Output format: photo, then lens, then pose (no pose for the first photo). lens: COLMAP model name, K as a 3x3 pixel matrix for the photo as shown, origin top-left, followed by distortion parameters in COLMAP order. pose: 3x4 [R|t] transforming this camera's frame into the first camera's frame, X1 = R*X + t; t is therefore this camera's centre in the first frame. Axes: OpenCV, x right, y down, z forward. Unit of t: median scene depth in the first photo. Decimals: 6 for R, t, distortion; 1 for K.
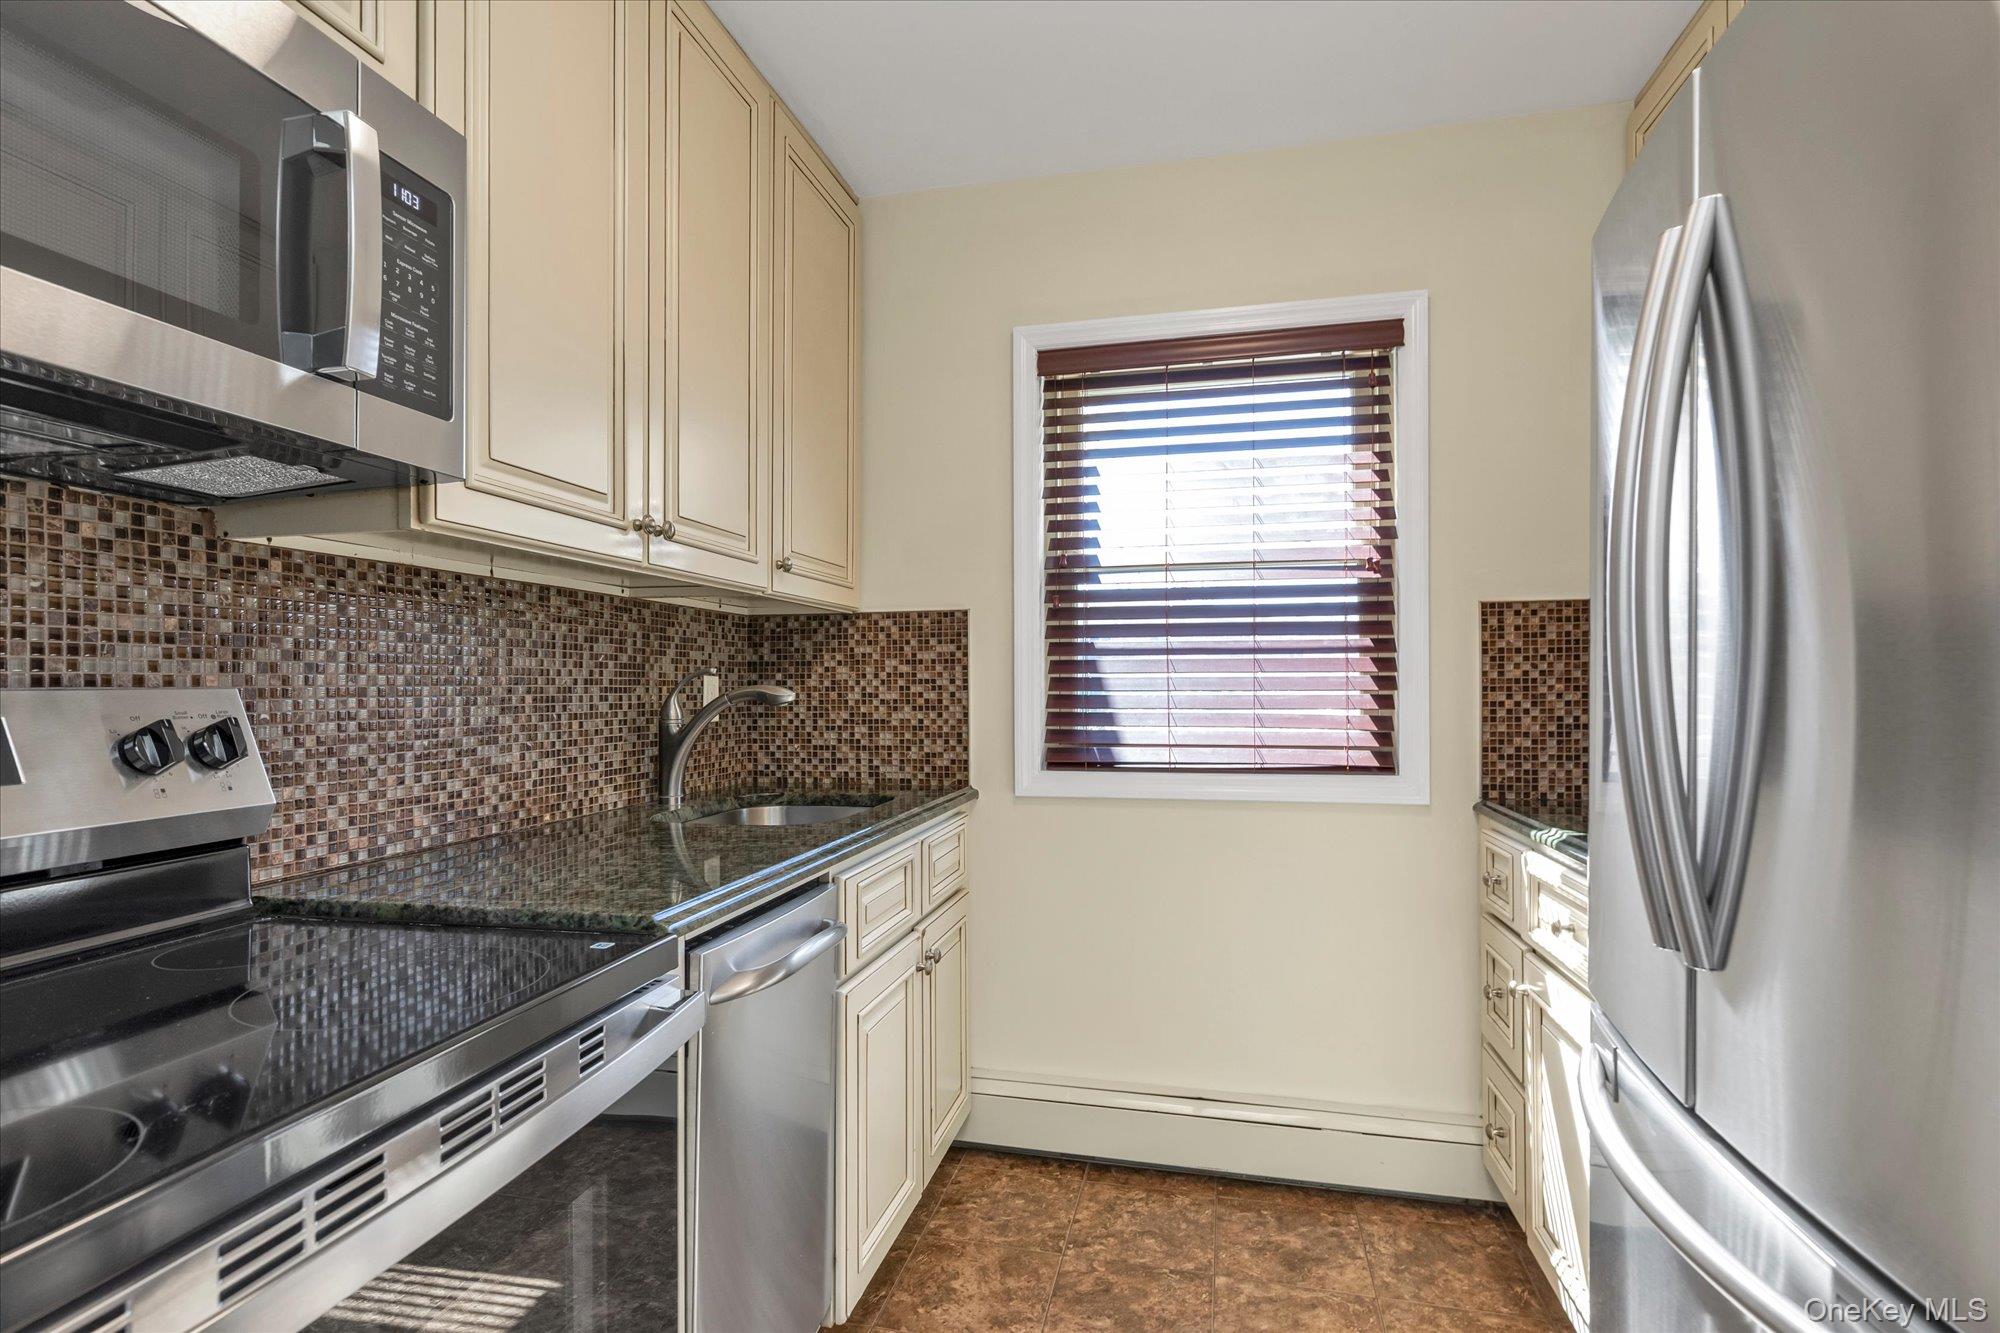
lens RADIAL K [[870.8, 0, 991.0], [0, 870.8, 677.1], [0, 0, 1]] dist [0.001084, 0.000494]
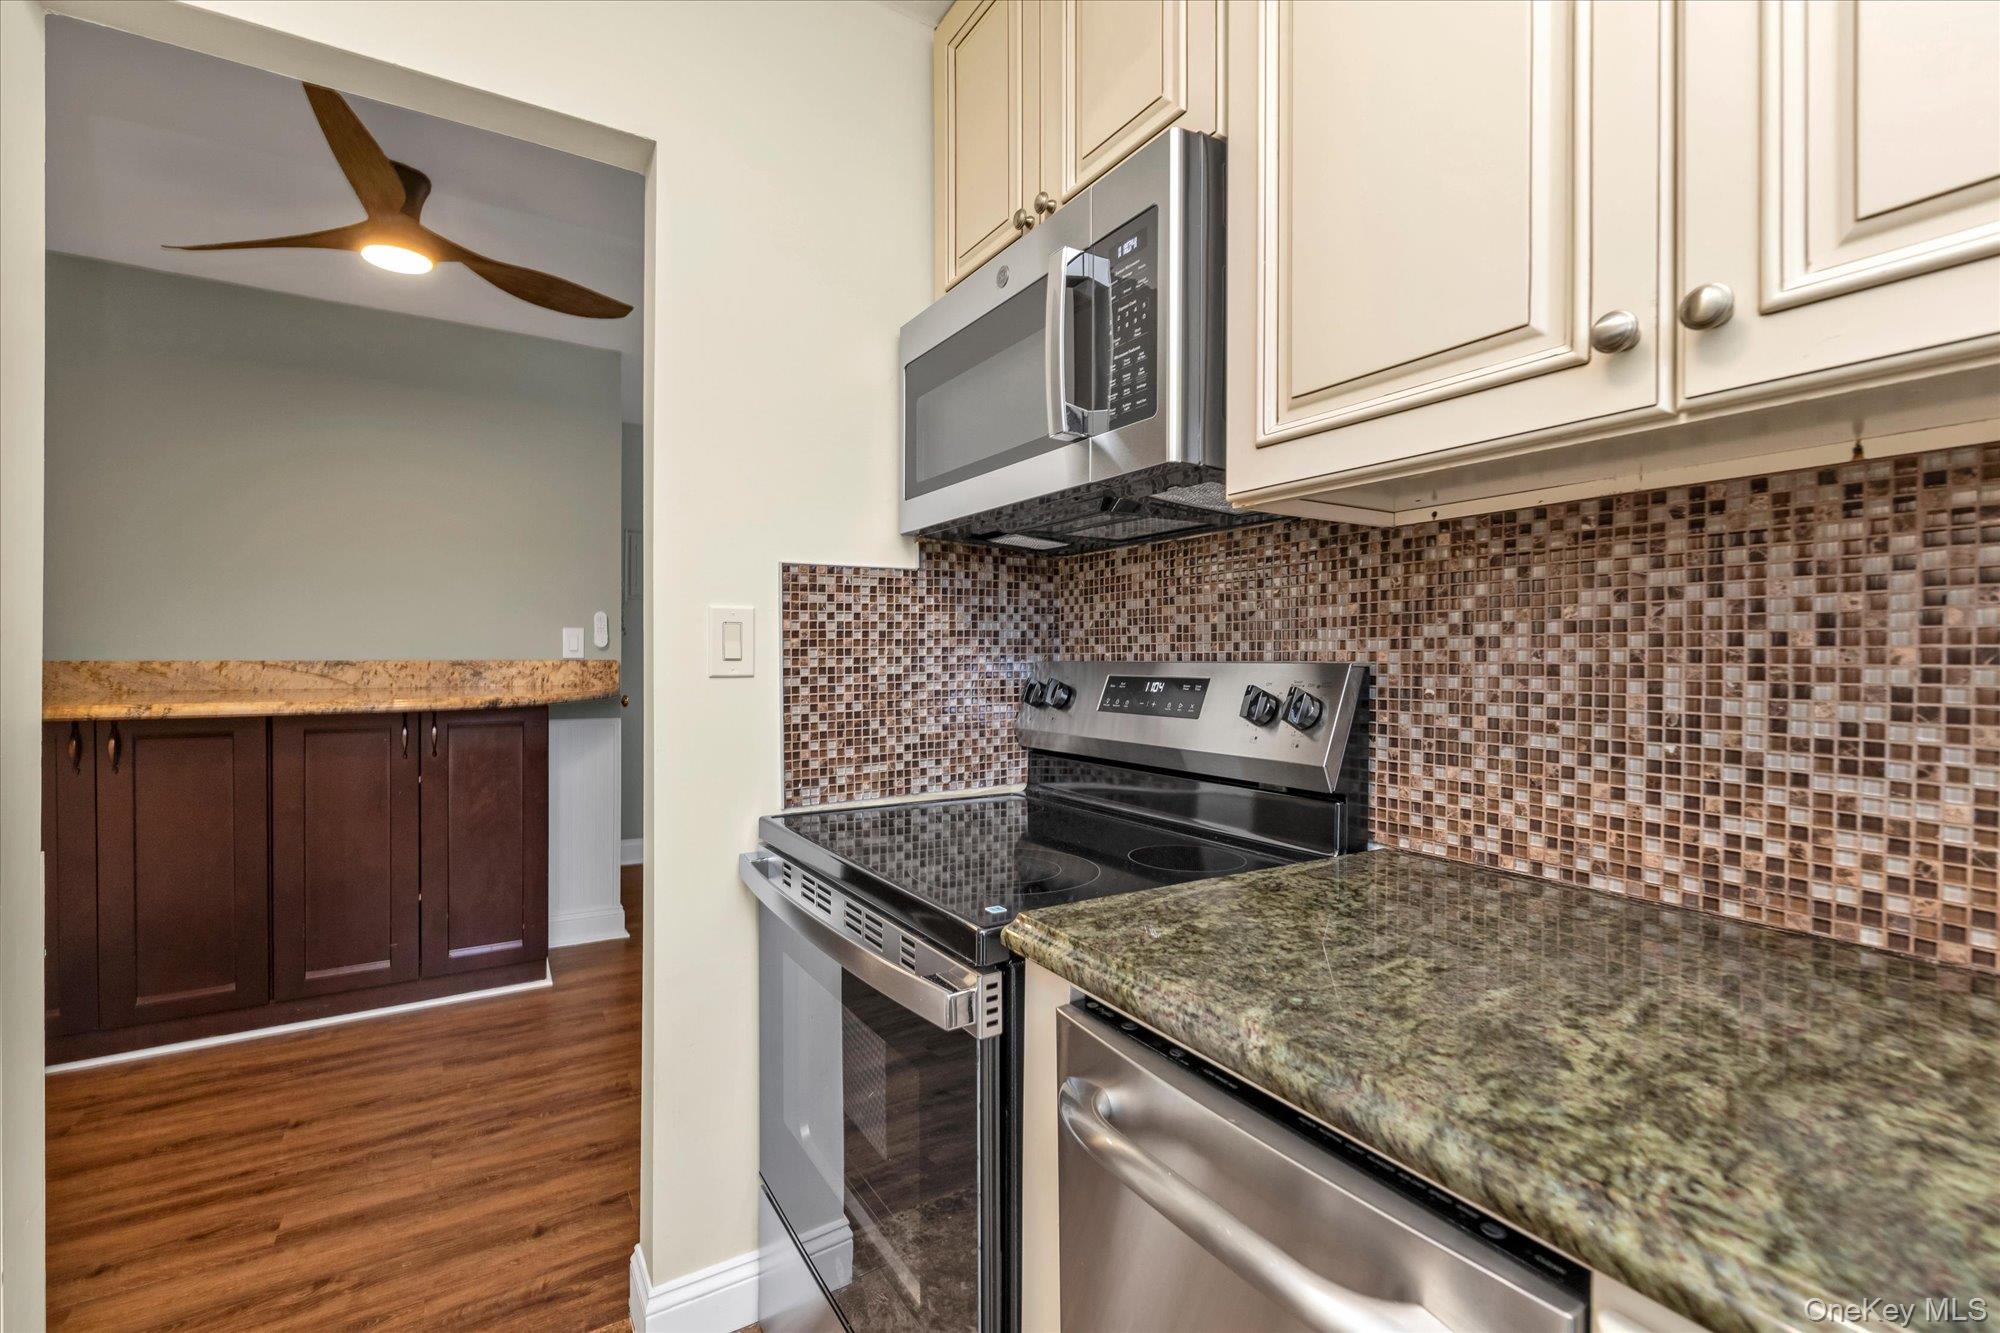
lens RADIAL K [[842.7, 0, 977.1], [0, 842.7, 659.1], [0, 0, 1]] dist [-0.000918, -0.000049]
pose [[-0.700029, 0.003063, -0.714108, 0.139195], [0.004214, 0.999991, 0.000159, 0.003225], [0.714102, -0.002898, -0.700035, 0.788144]]
